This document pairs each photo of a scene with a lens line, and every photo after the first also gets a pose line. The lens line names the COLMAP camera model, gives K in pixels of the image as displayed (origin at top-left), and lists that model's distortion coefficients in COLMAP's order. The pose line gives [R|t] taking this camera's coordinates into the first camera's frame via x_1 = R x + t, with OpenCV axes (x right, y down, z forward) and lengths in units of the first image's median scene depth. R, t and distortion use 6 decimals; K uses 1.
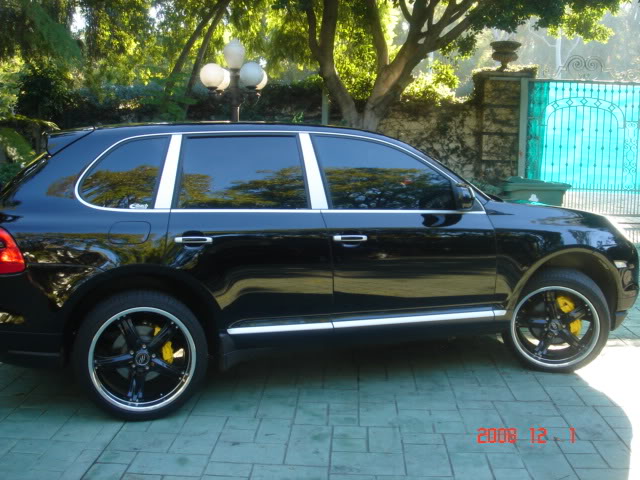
lens RADIAL K [[742.6, 0, 320.0], [0, 742.6, 240.0], [0, 0, 1]] dist [-0.147097, 0.036271]
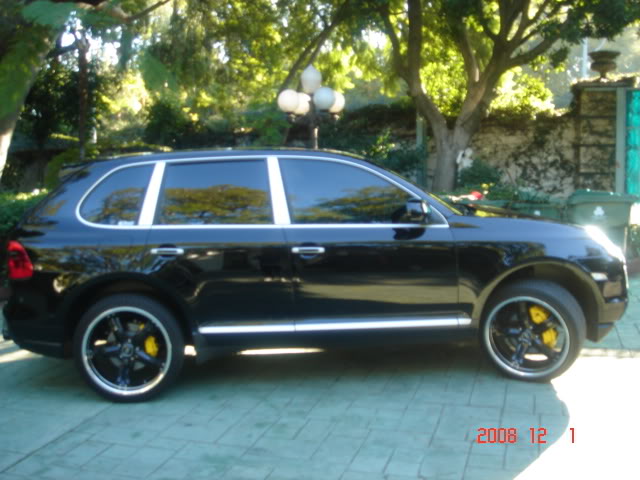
lens RADIAL K [[742.6, 0, 320.0], [0, 742.6, 240.0], [0, 0, 1]] dist [-0.147097, 0.036271]
pose [[0.968807, -0.004416, -0.247778, 0.187549], [-0.000624, 0.999795, -0.020259, 0.002595], [0.247817, 0.019782, 0.968605, -0.044451]]
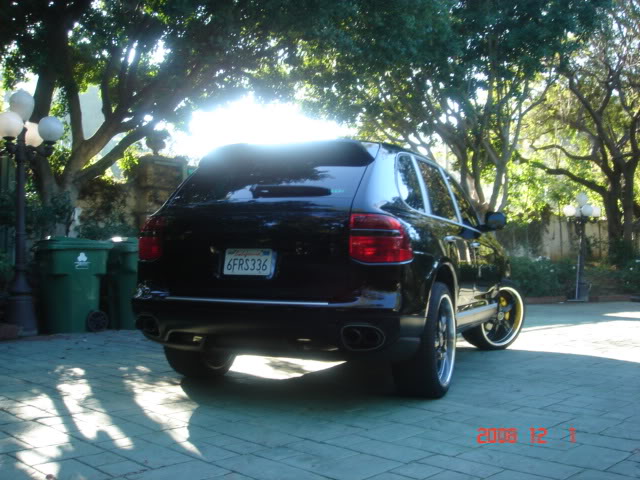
lens RADIAL K [[742.6, 0, 320.0], [0, 742.6, 240.0], [0, 0, 1]] dist [-0.147097, 0.036271]
pose [[0.640586, 0.015949, 0.767721, -0.652184], [0.103438, 0.988880, -0.106851, 0.049440], [-0.760888, 0.147859, 0.631812, 0.215743]]
